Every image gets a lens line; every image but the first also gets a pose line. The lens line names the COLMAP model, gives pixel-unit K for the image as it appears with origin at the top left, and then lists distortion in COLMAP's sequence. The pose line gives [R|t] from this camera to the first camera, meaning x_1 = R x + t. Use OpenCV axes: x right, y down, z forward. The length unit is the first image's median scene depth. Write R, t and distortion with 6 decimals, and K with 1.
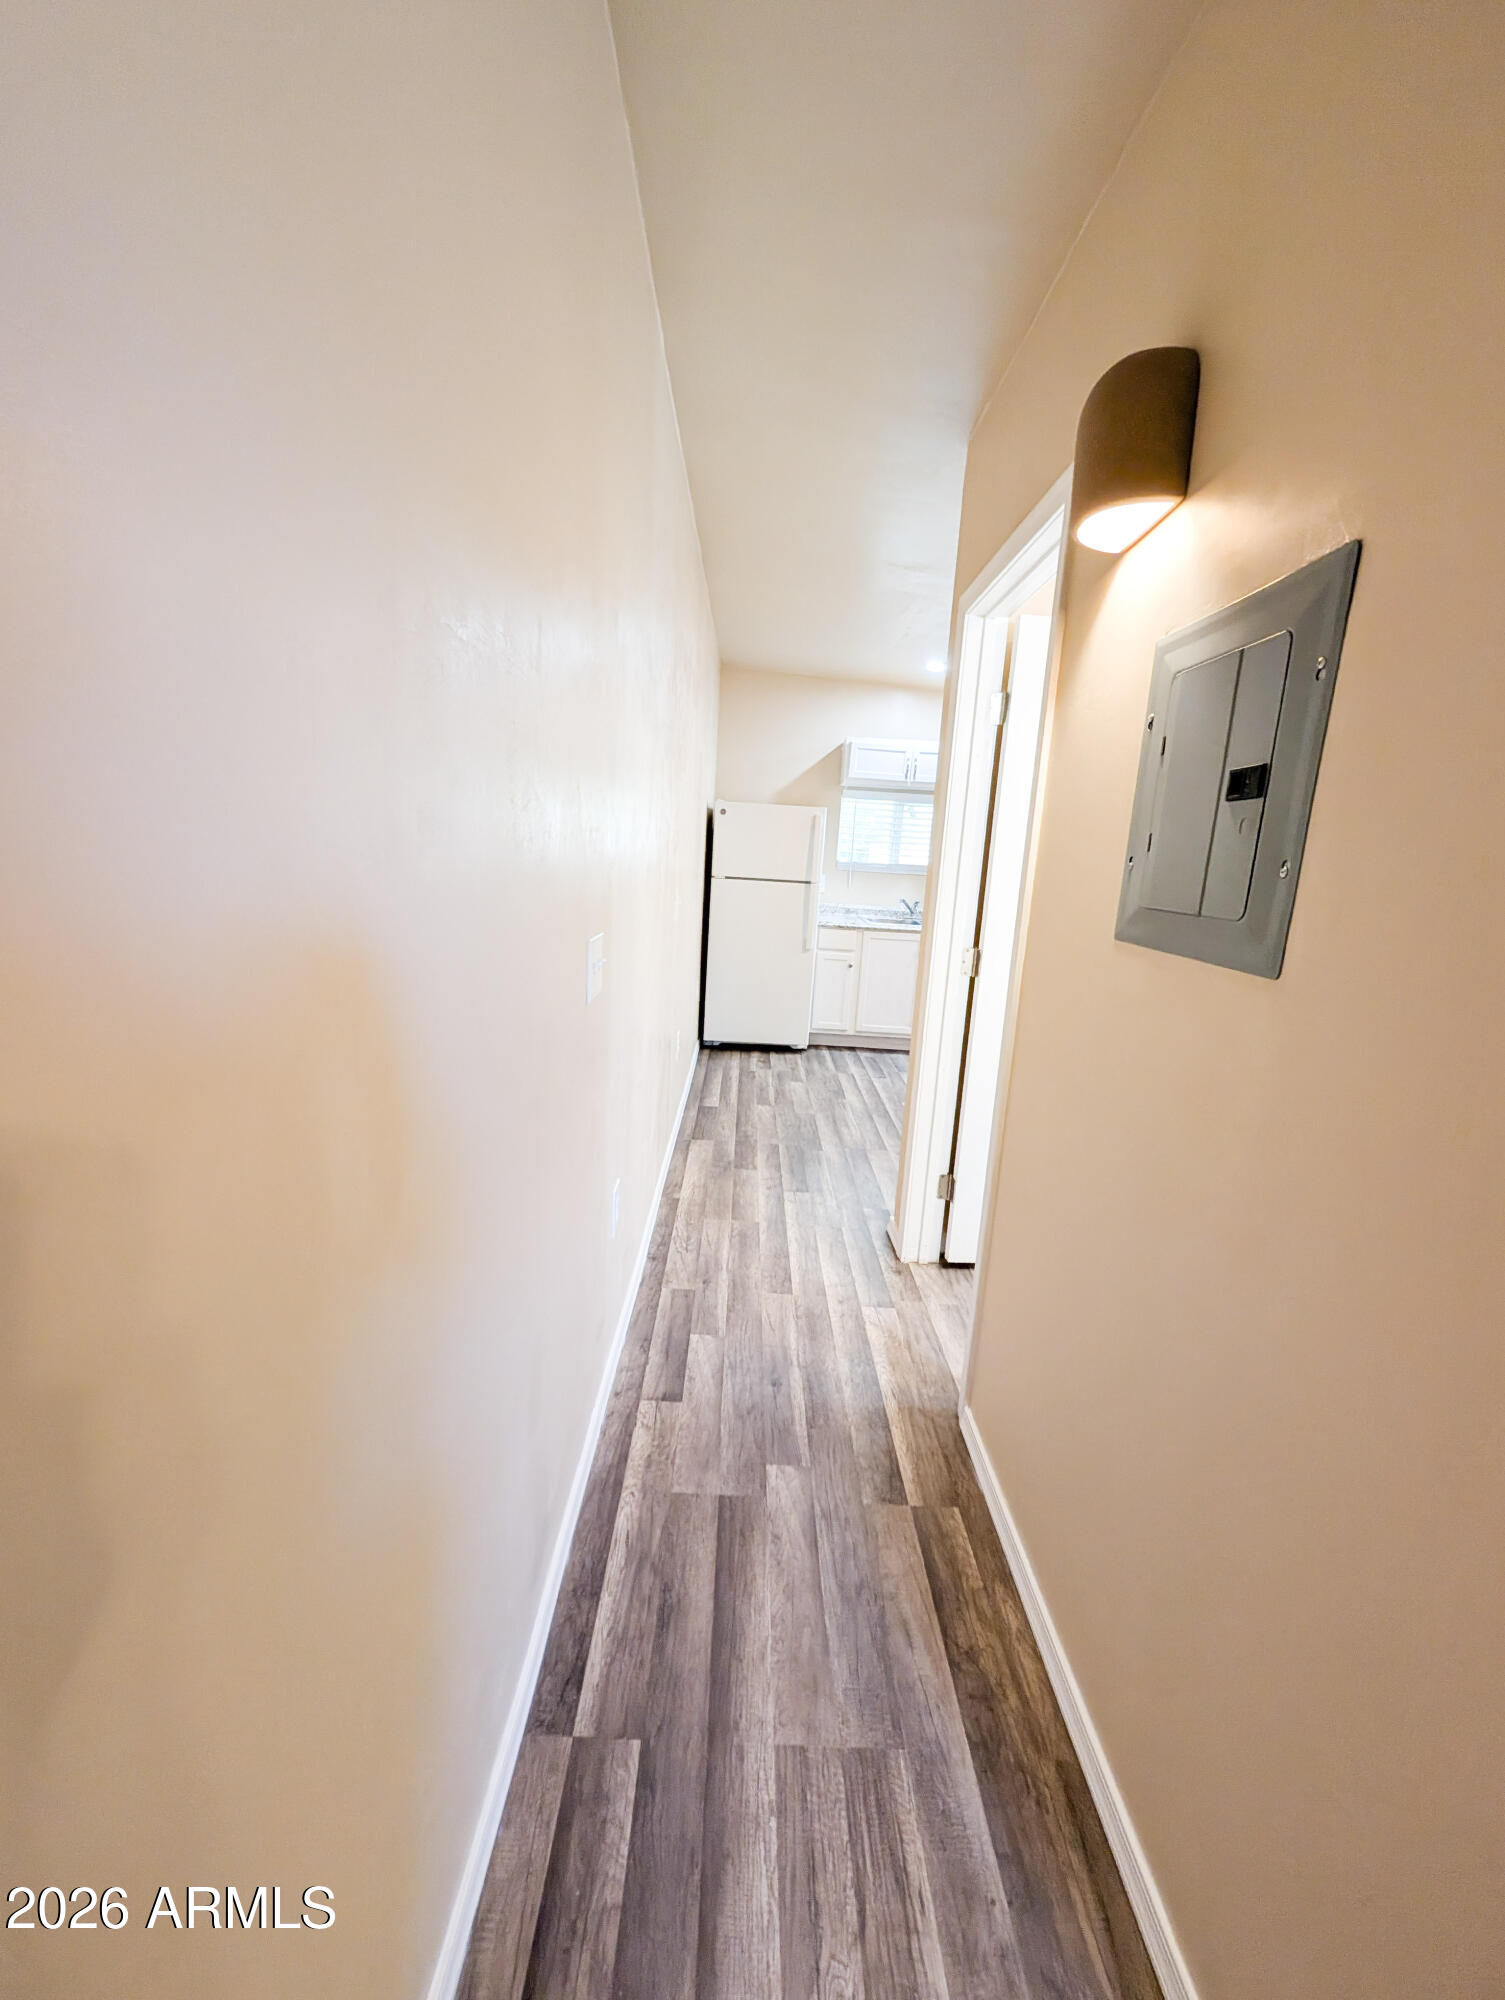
lens RADIAL K [[757.2, 0, 759.6], [0, 757.2, 993.1], [0, 0, 1]] dist [-0.000655, 0.001077]
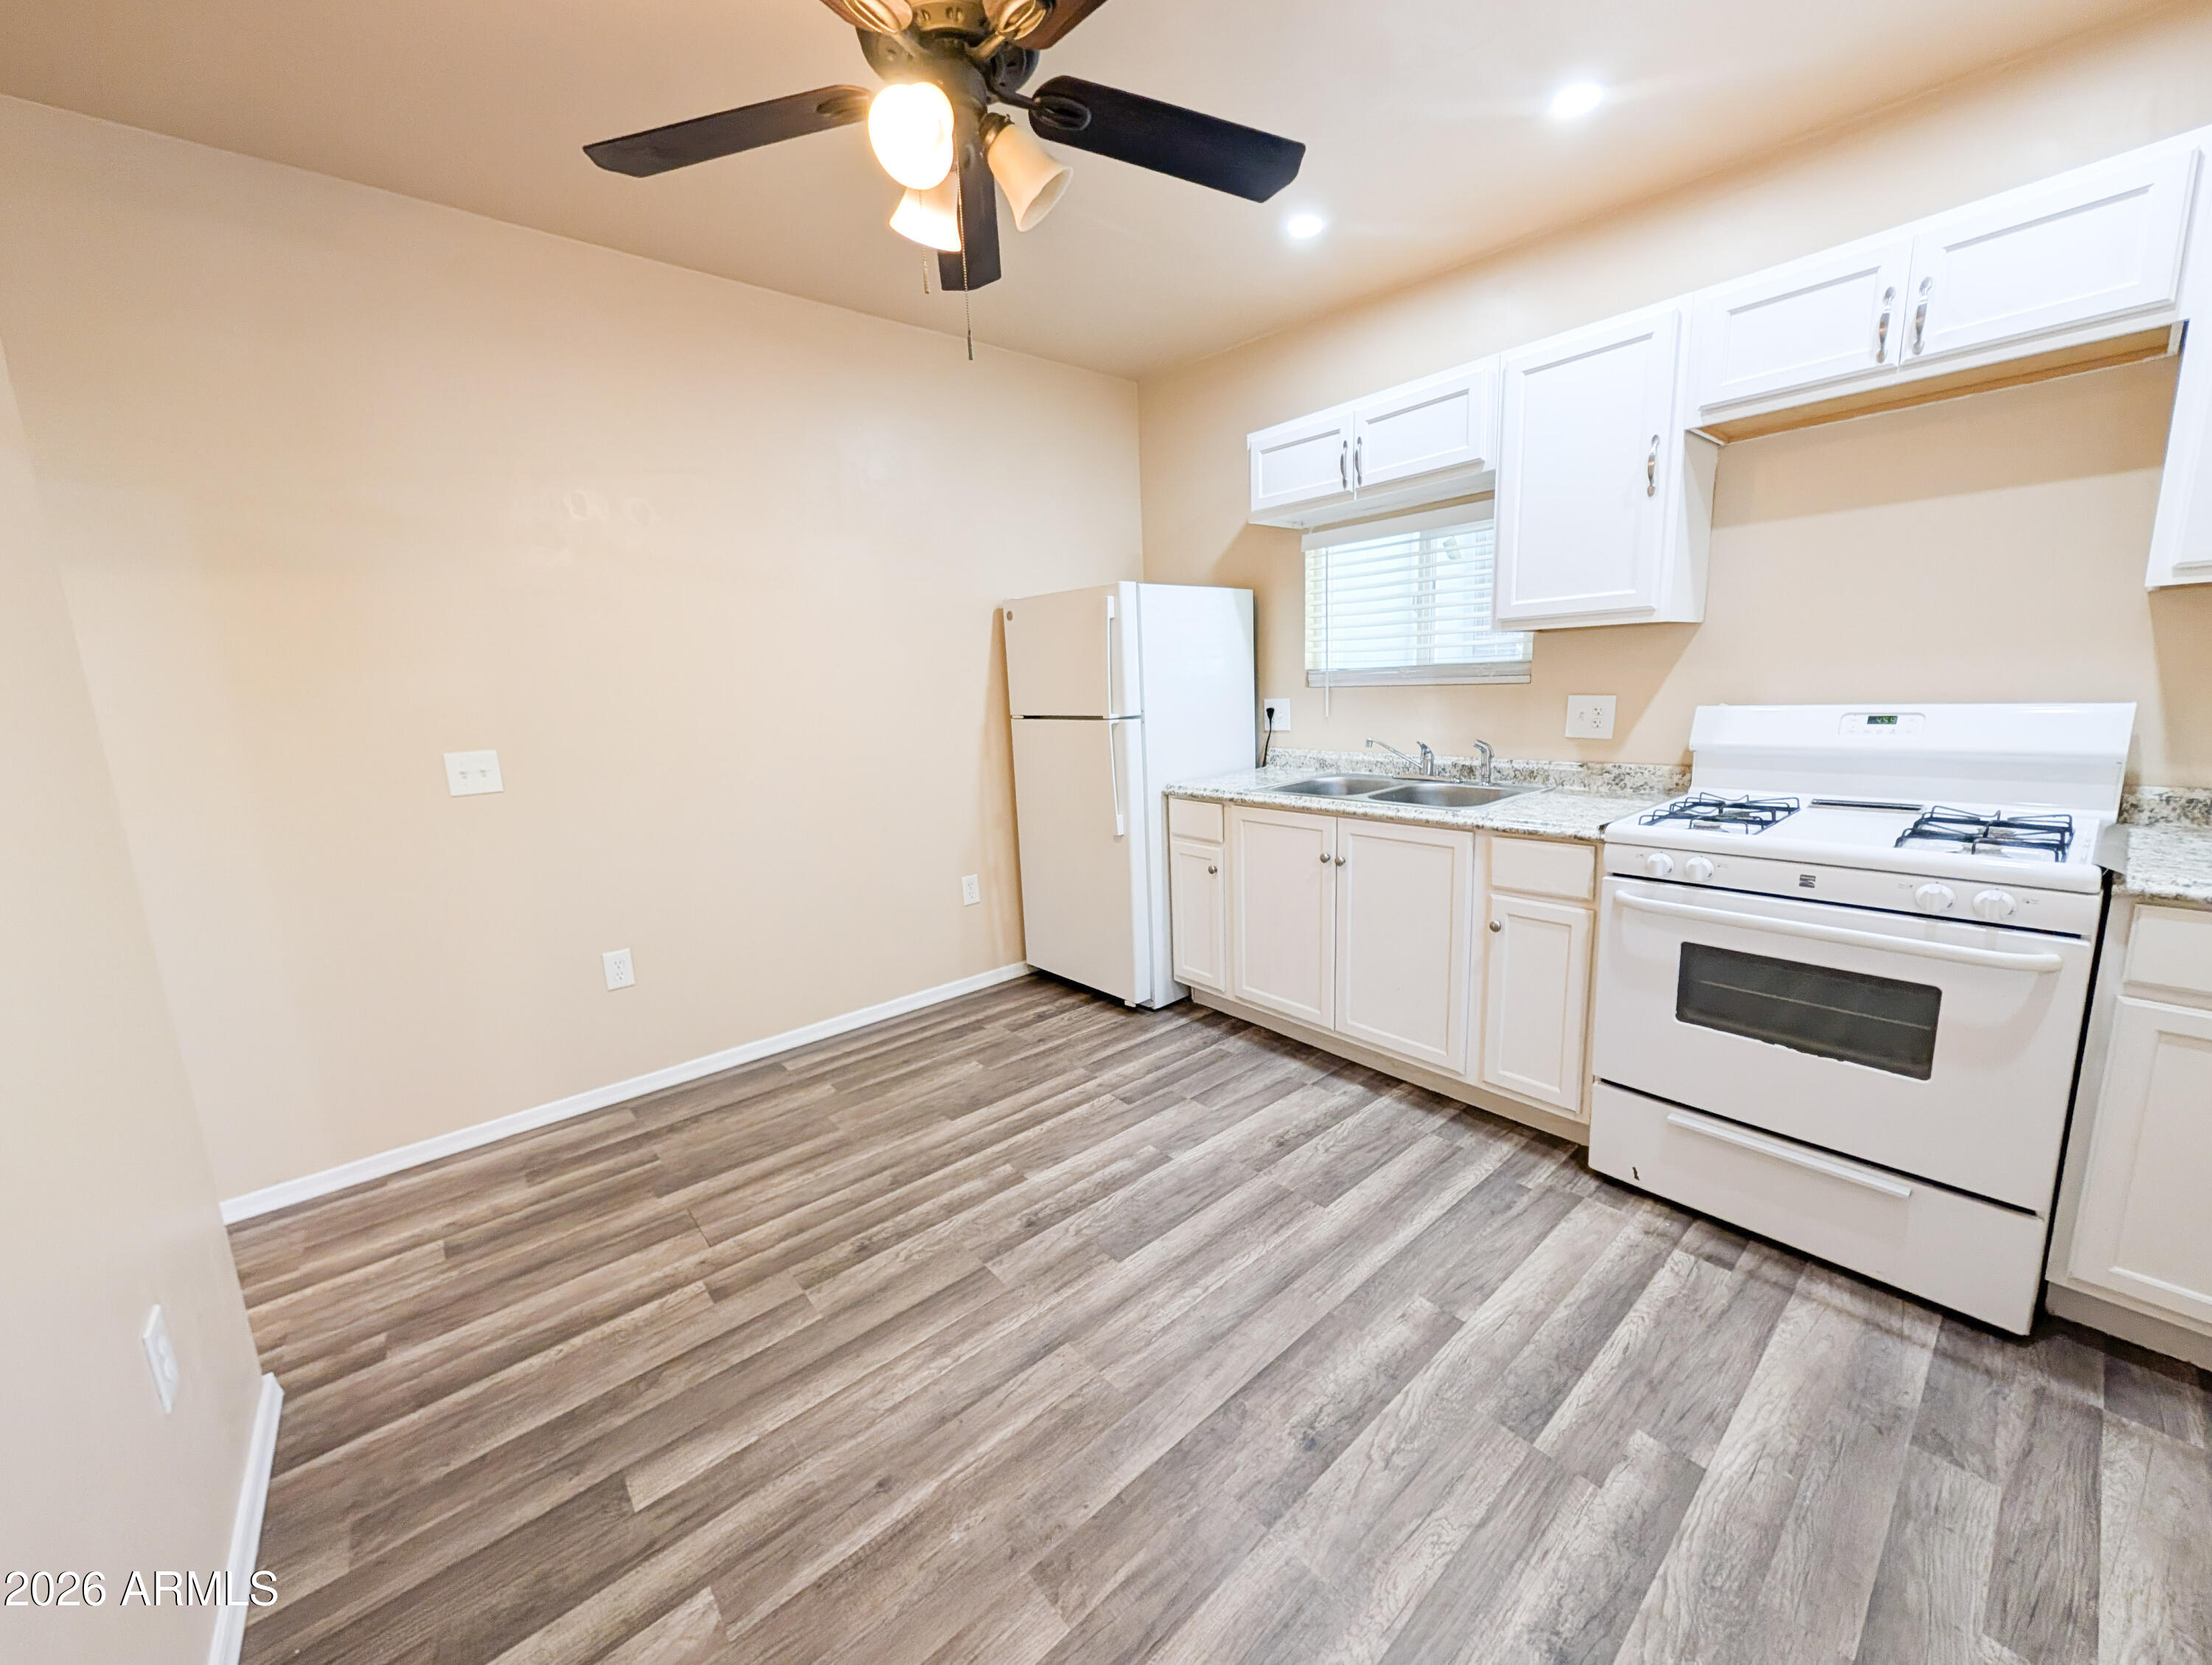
lens RADIAL K [[837.5, 0, 1101.8], [0, 837.5, 828.9], [0, 0, 1]] dist [-0.000655, 0.001077]
pose [[0.632776, 0.050599, -0.772680, 0.560783], [-0.063977, 0.997867, 0.012952, -0.072848], [0.771687, 0.041238, 0.634664, 0.614593]]
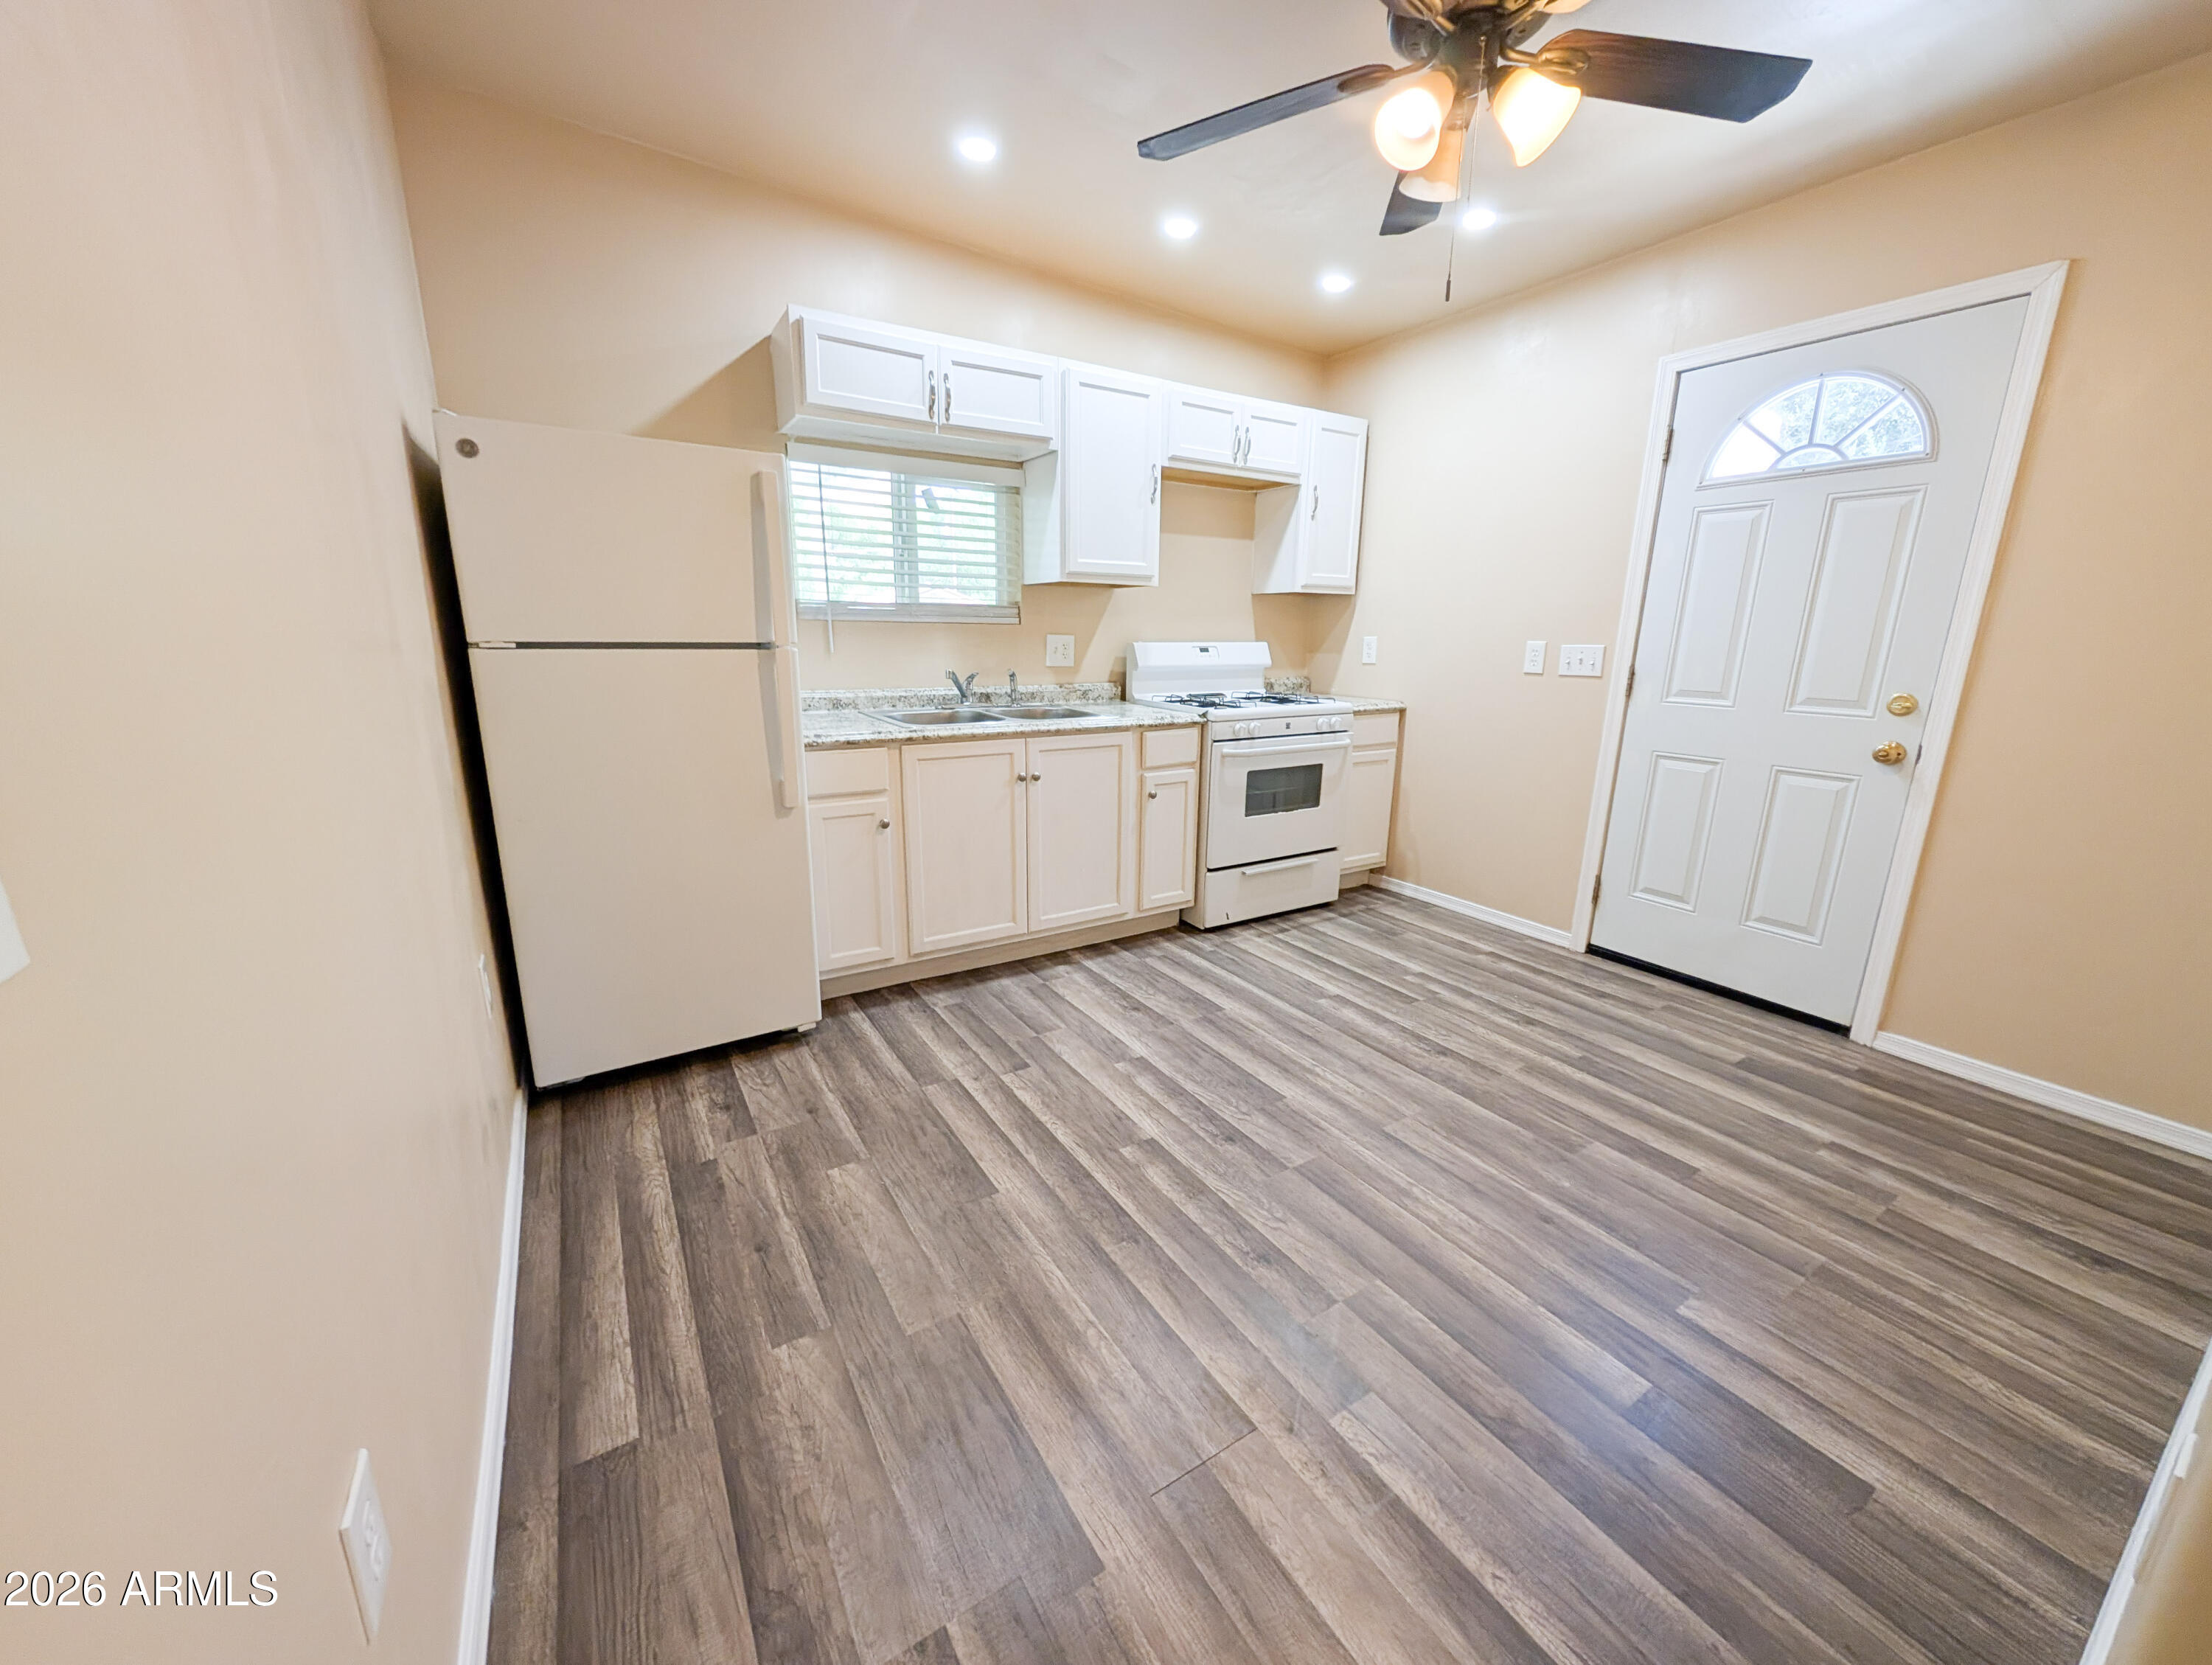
lens RADIAL K [[837.5, 0, 1106.5], [0, 837.5, 826.5], [0, 0, 1]] dist [-0.000655, 0.001077]
pose [[0.852022, -0.166827, 0.496214, -0.018772], [0.134219, 0.985795, 0.100964, -0.073555], [-0.506009, -0.019422, 0.862310, 0.531641]]
